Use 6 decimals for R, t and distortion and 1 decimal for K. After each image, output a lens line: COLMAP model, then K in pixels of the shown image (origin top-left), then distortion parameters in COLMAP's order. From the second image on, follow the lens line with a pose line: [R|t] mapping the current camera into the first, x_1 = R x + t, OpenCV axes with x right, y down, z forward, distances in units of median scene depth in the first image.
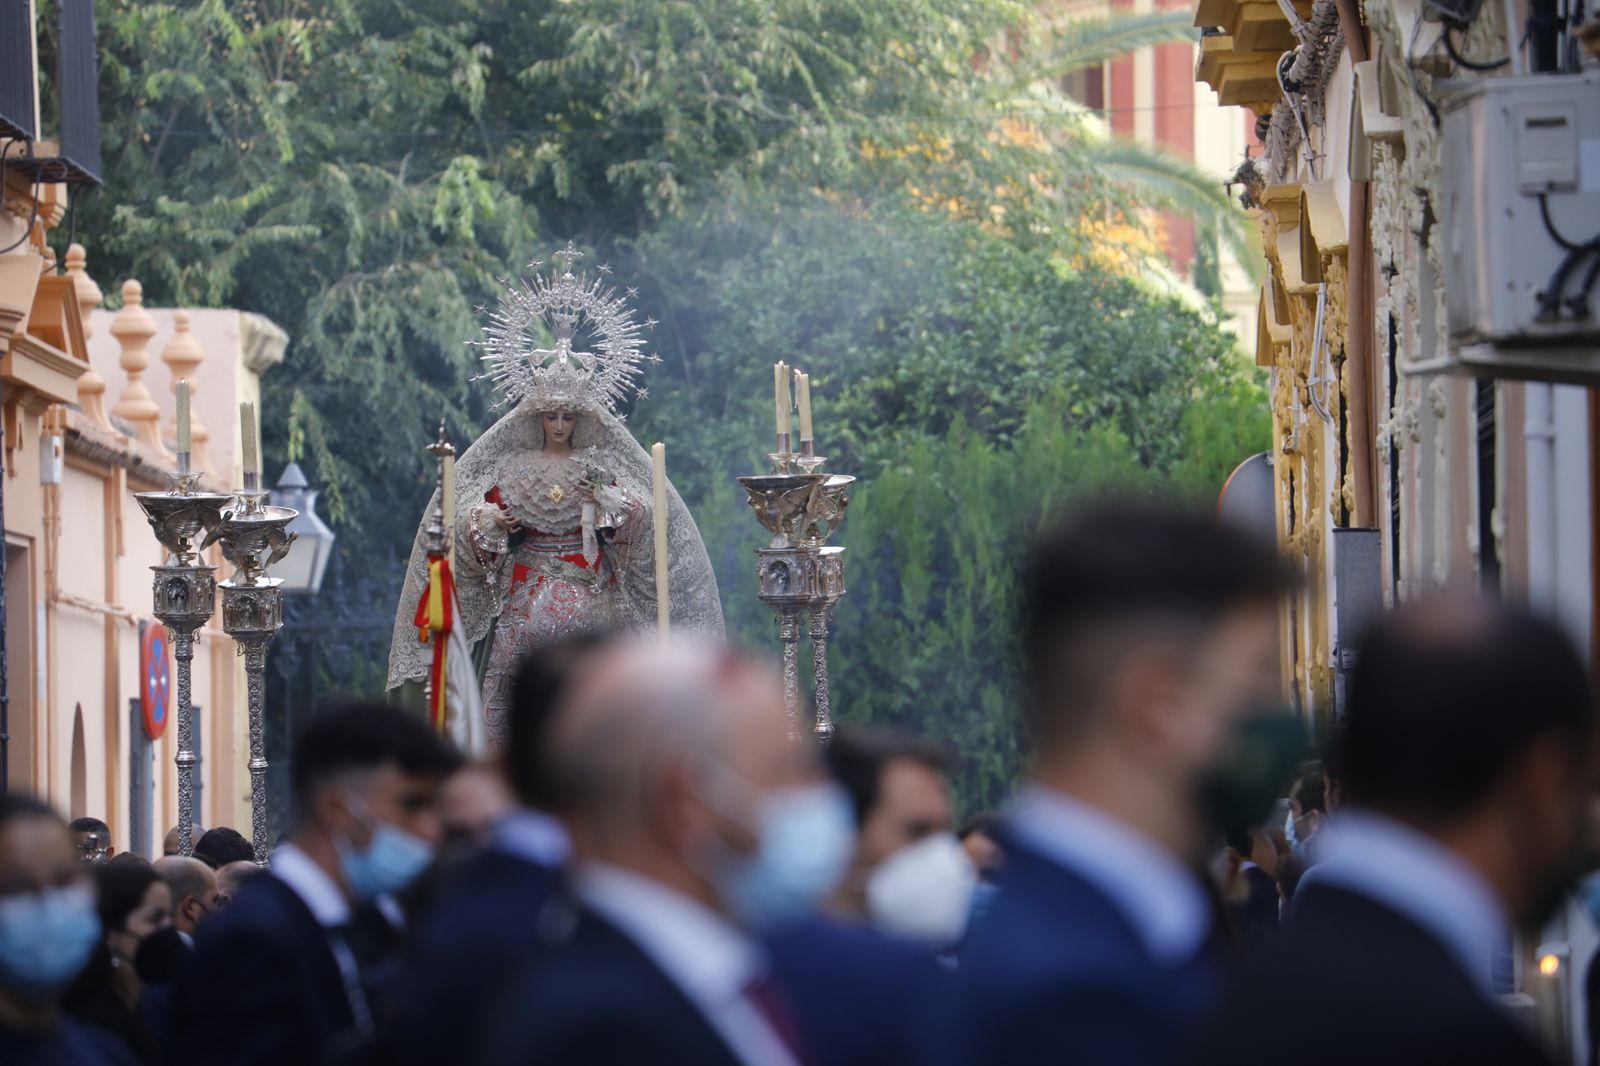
lens RADIAL K [[8900.3, 0, 877.0], [0, 8900.3, 537.0], [0, 0, 1]] dist [1.967683, 0.000000]
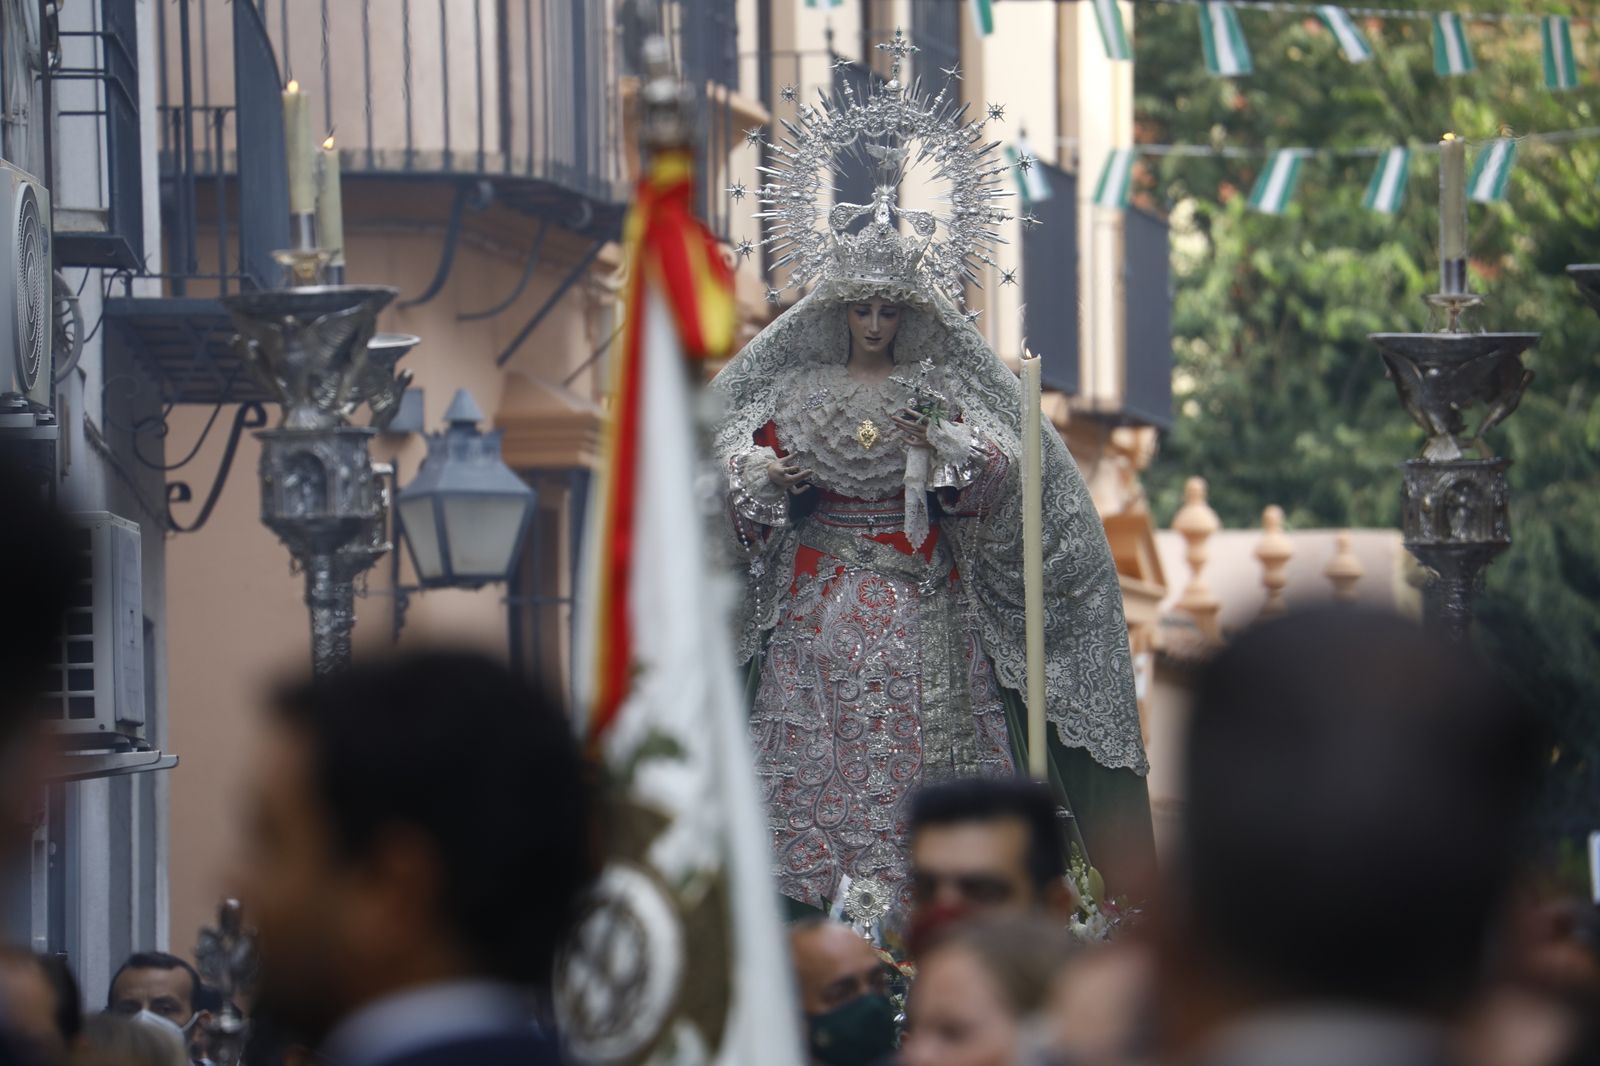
lens RADIAL K [[8059.7, 0, 831.6], [0, 8059.7, 502.1], [0, 0, 1]] dist [2.427207, 0.000000]
pose [[0.998643, 0.021841, -0.047282, -0.011569], [-0.021783, 0.999761, 0.001749, -0.001043], [0.047308, -0.000716, 0.998880, 0.434929]]
